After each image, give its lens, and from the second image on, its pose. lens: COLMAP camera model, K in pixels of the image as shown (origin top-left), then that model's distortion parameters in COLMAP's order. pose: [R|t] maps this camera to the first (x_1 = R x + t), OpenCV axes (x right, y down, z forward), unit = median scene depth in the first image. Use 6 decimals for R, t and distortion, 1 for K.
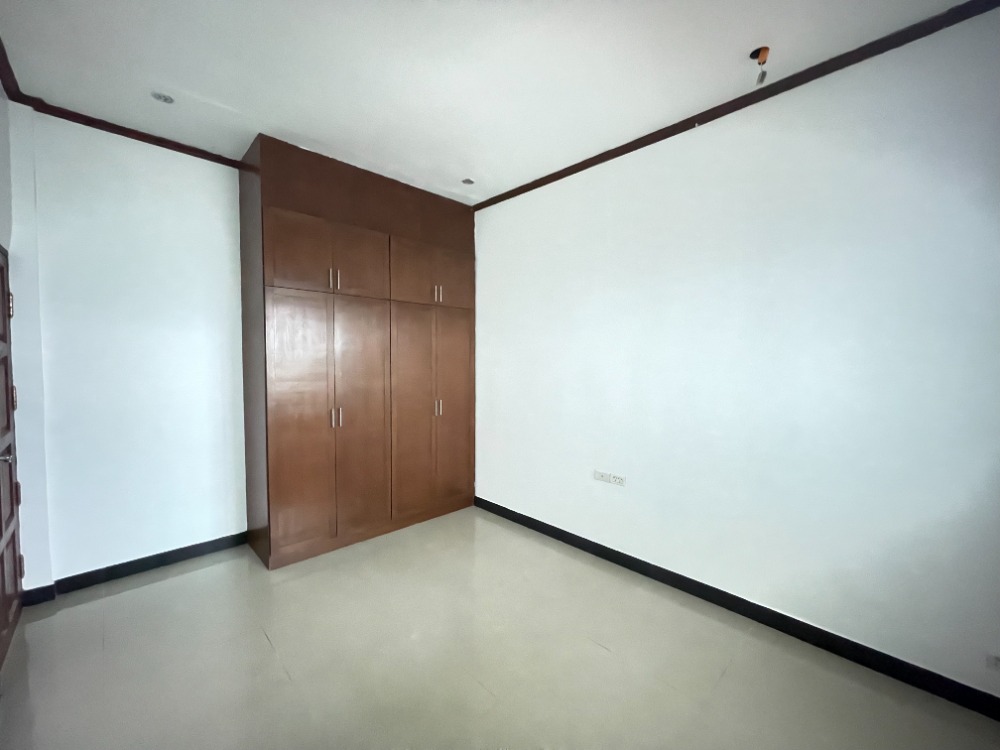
lens RADIAL K [[405.4, 0, 492.0], [0, 405.4, 380.7], [0, 0, 1]] dist [-0.000714, -0.000104]
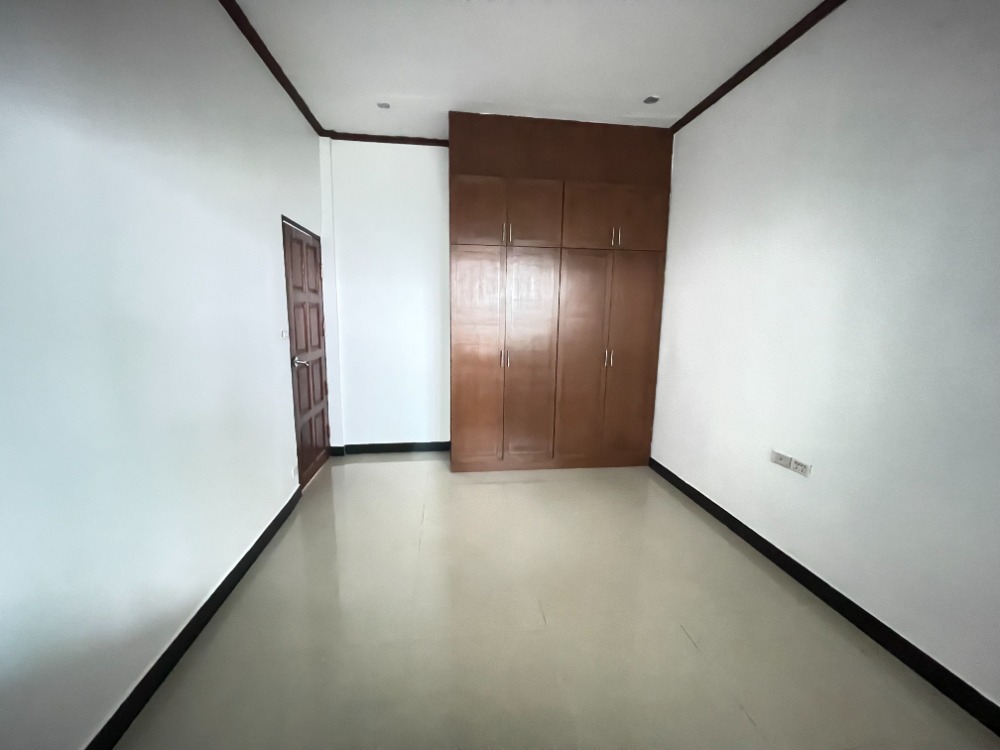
lens RADIAL K [[405.4, 0, 496.7], [0, 405.4, 378.2], [0, 0, 1]] dist [-0.000714, -0.000104]
pose [[0.801908, 0.100035, -0.589013, 0.277597], [-0.042657, 0.992953, 0.110564, 0.022192], [0.595922, -0.063536, 0.800525, 0.075373]]
